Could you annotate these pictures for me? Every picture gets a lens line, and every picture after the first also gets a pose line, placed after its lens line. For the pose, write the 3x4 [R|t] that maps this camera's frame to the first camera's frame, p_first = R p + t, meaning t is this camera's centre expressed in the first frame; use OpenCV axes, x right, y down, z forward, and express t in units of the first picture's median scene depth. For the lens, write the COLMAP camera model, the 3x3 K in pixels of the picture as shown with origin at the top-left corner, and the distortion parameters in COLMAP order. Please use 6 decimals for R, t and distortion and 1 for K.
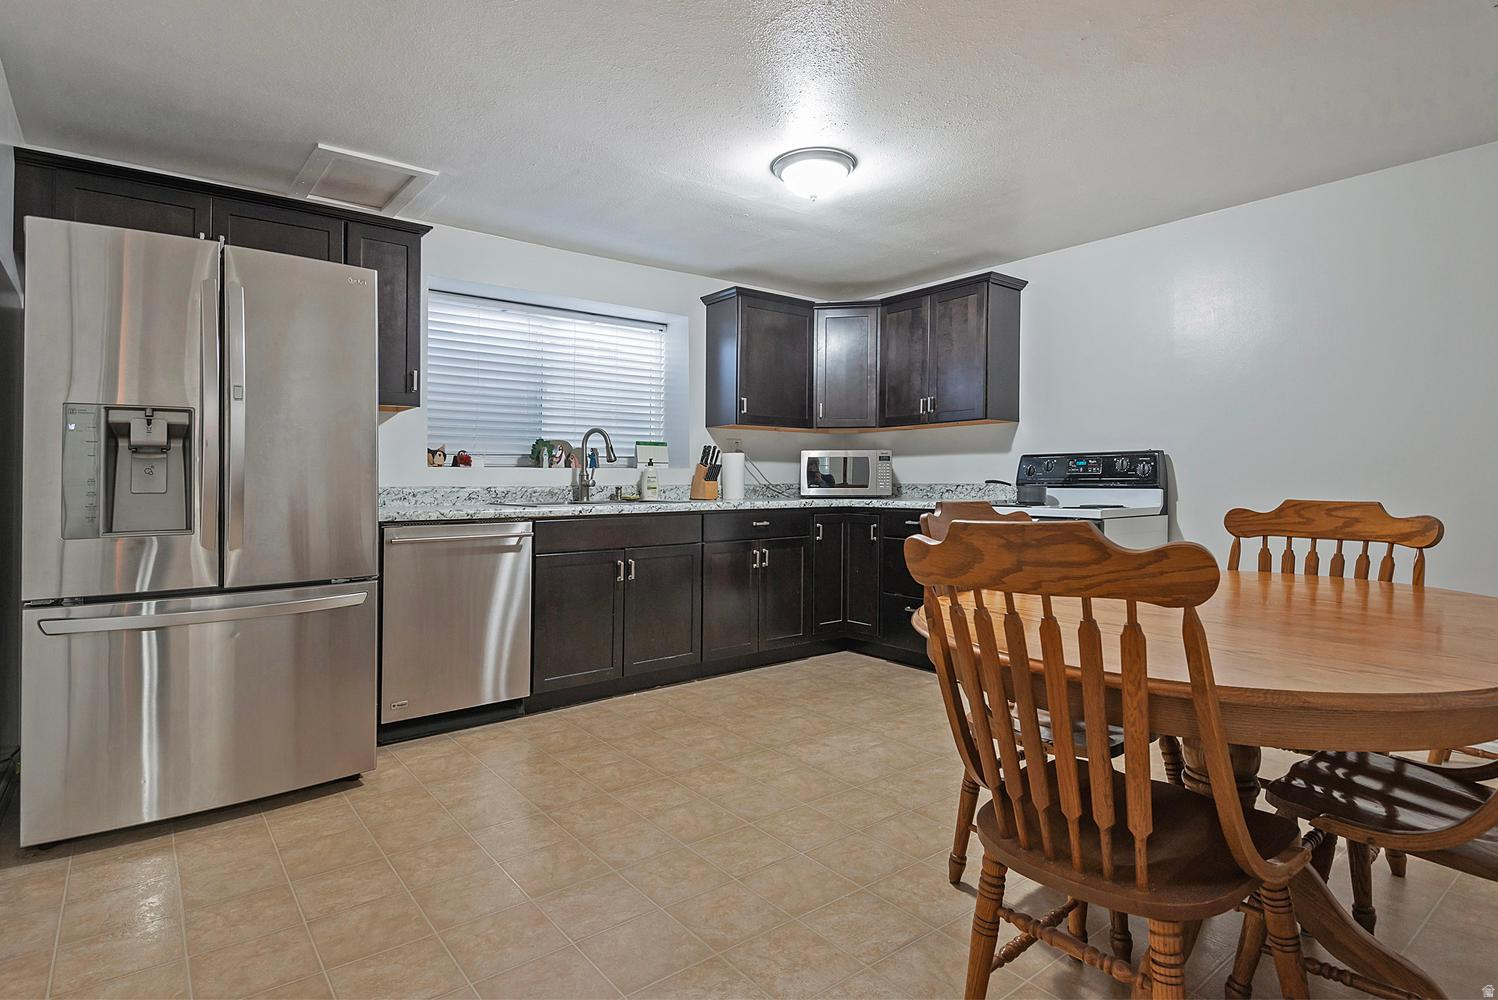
lens RADIAL K [[785.9, 0, 742.9], [0, 785.9, 464.6], [0, 0, 1]] dist [-0.000315, 0.000037]
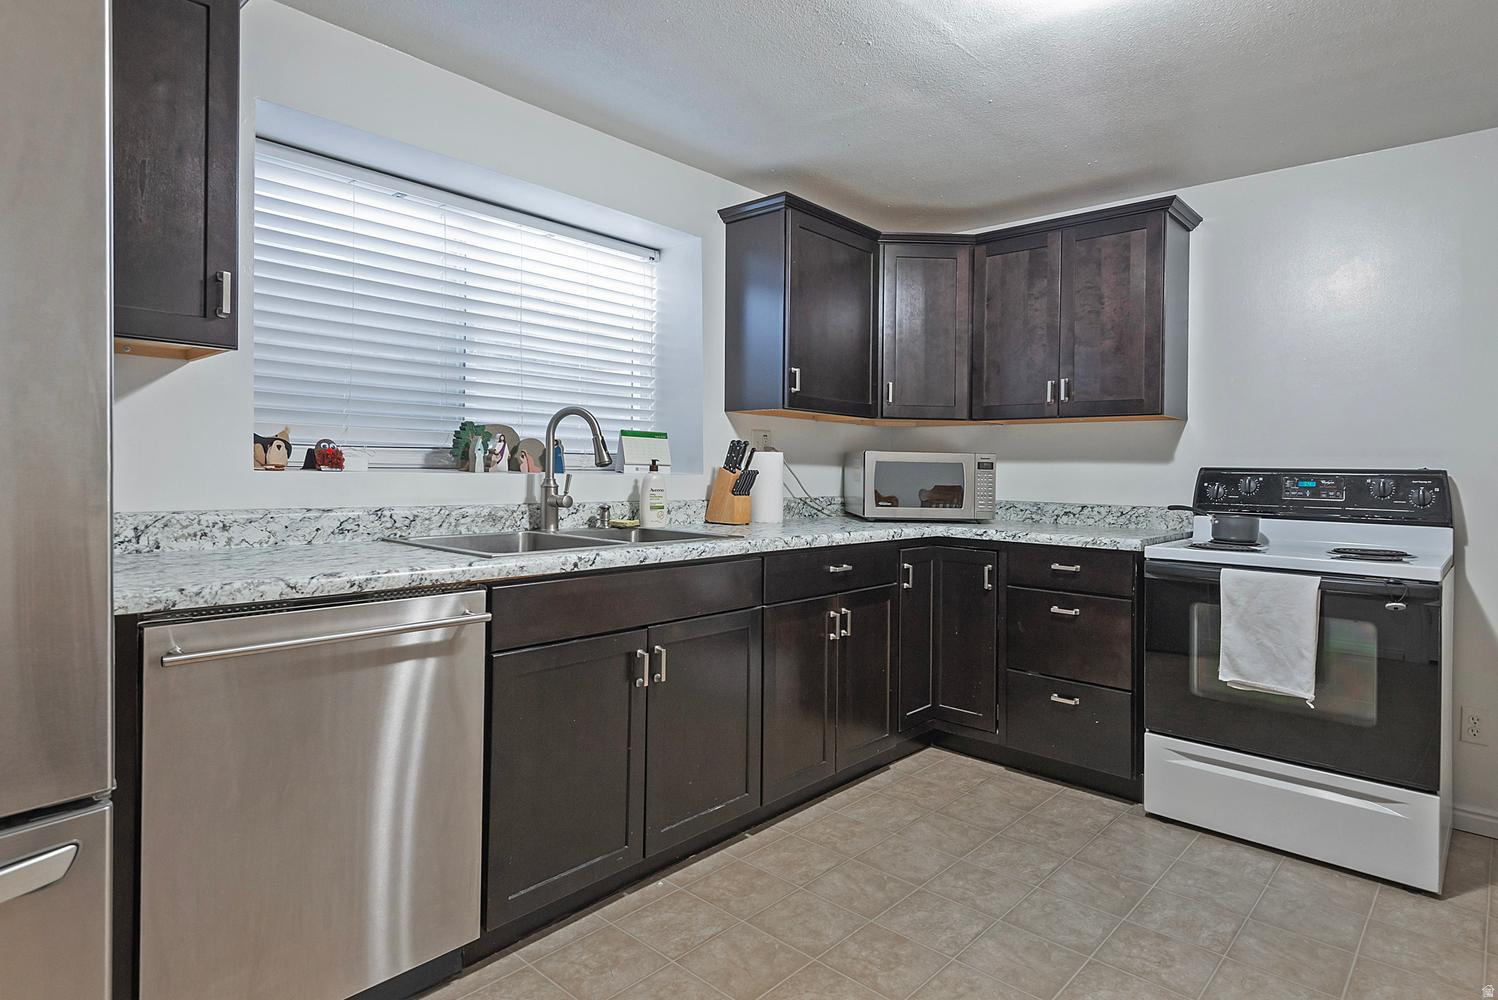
lens RADIAL K [[771.8, 0, 748.8], [0, 771.8, 479.1], [0, 0, 1]] dist [0.030624, -0.027526]
pose [[0.981018, 0.018269, 0.193053, -0.164587], [-0.026218, 0.998907, 0.038700, -0.017939], [-0.192135, -0.043027, 0.980425, 0.397293]]
